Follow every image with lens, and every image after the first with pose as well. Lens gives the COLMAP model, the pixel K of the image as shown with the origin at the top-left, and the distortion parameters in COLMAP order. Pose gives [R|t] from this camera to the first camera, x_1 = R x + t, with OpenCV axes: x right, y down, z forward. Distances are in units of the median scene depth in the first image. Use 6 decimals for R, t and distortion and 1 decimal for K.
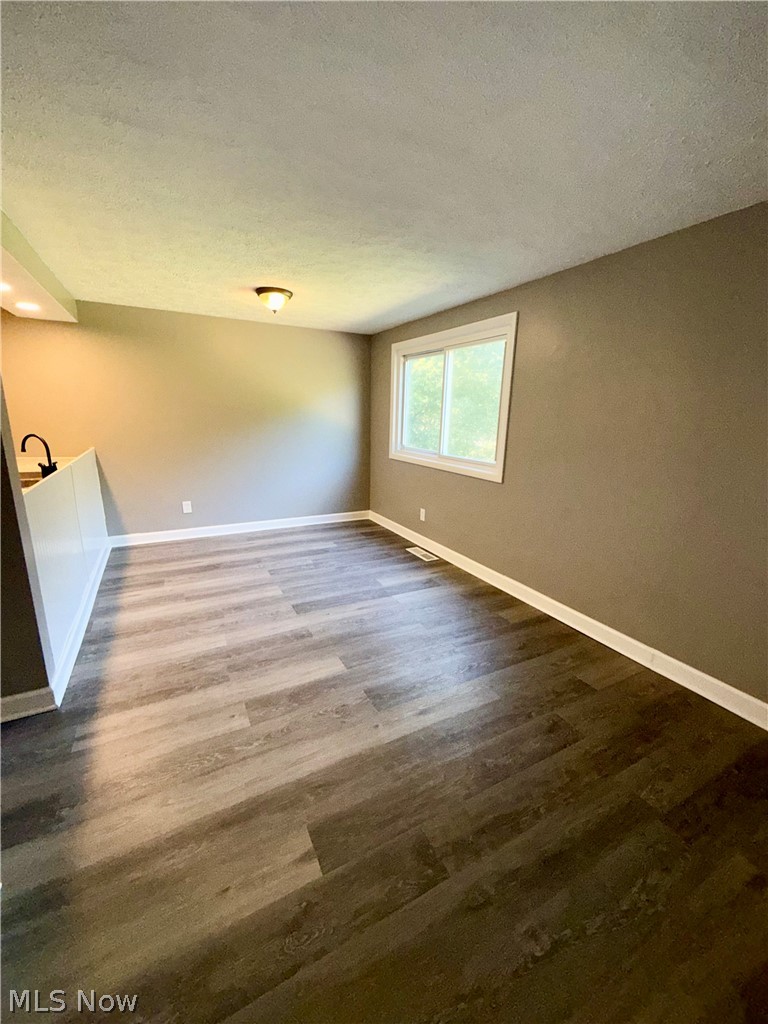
lens RADIAL K [[413.3, 0, 387.0], [0, 413.3, 510.4], [0, 0, 1]] dist [0.015650, 0.001419]
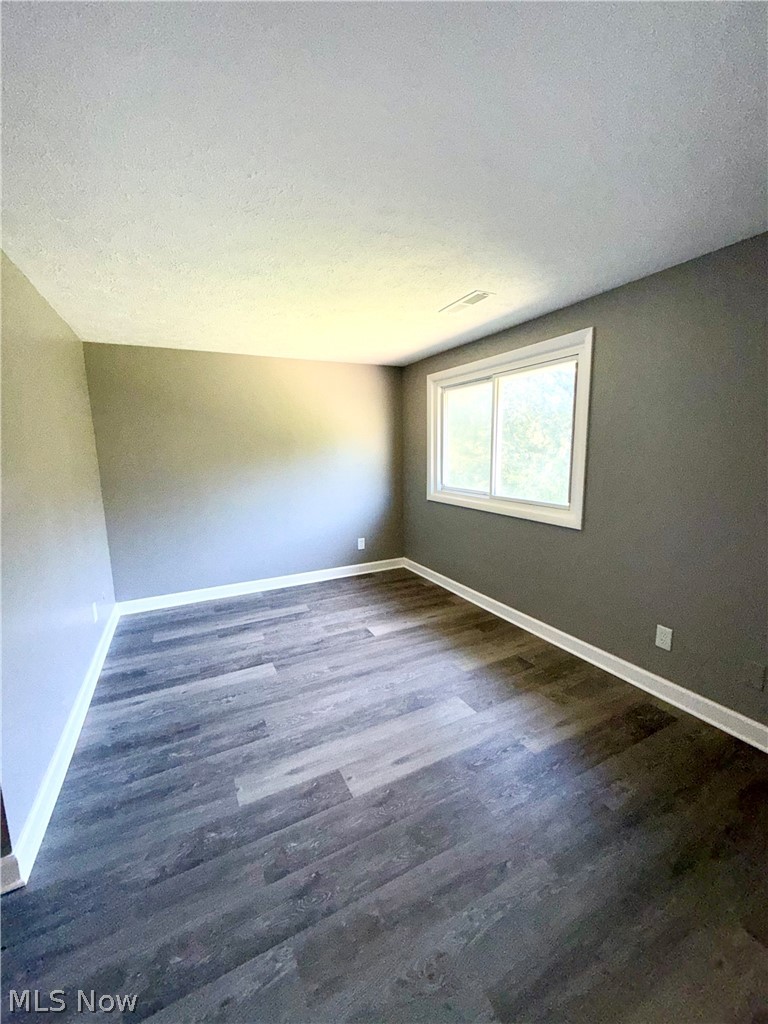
lens RADIAL K [[413.3, 0, 380.3], [0, 413.3, 512.1], [0, 0, 1]] dist [0.015650, 0.001419]
pose [[0.999023, -0.025512, -0.036073, -0.077752], [0.022490, 0.996393, -0.081826, -0.035167], [0.038030, 0.080935, 0.995994, 0.137404]]
